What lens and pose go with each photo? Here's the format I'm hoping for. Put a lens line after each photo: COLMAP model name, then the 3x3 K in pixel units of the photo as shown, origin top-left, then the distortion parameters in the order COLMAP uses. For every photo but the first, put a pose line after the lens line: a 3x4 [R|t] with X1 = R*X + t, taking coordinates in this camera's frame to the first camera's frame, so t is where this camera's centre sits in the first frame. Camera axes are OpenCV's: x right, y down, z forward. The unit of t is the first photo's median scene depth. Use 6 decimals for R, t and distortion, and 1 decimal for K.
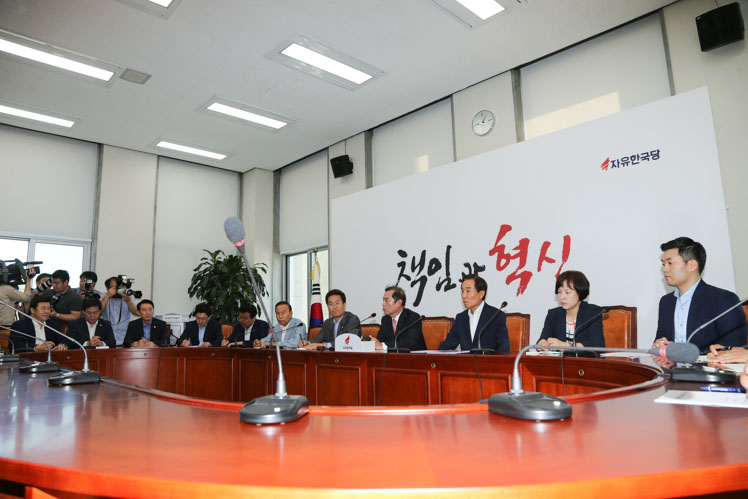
lens RADIAL K [[509.2, 0, 374.0], [0, 509.2, 249.5], [0, 0, 1]] dist [-0.094355, 0.000554]
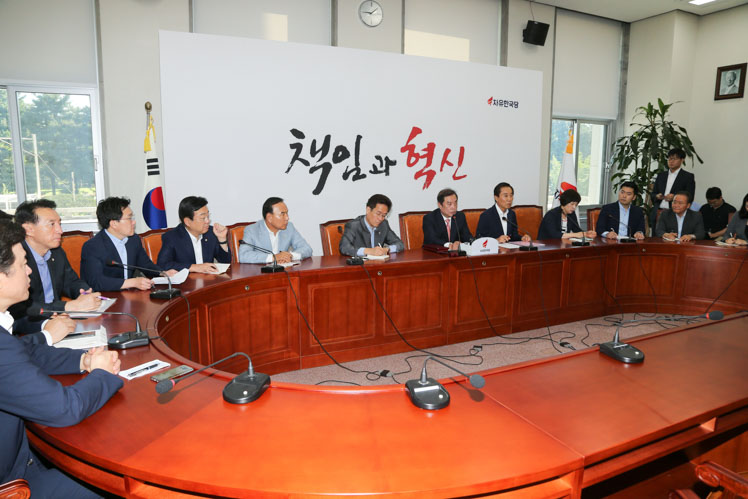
lens RADIAL K [[509.2, 0, 374.0], [0, 509.2, 249.5], [0, 0, 1]] dist [-0.094355, 0.000554]
pose [[0.305106, -0.132782, 0.943016, -0.904630], [-0.160708, 0.968851, 0.188416, 0.019451], [-0.938660, -0.209037, 0.274263, 0.725688]]
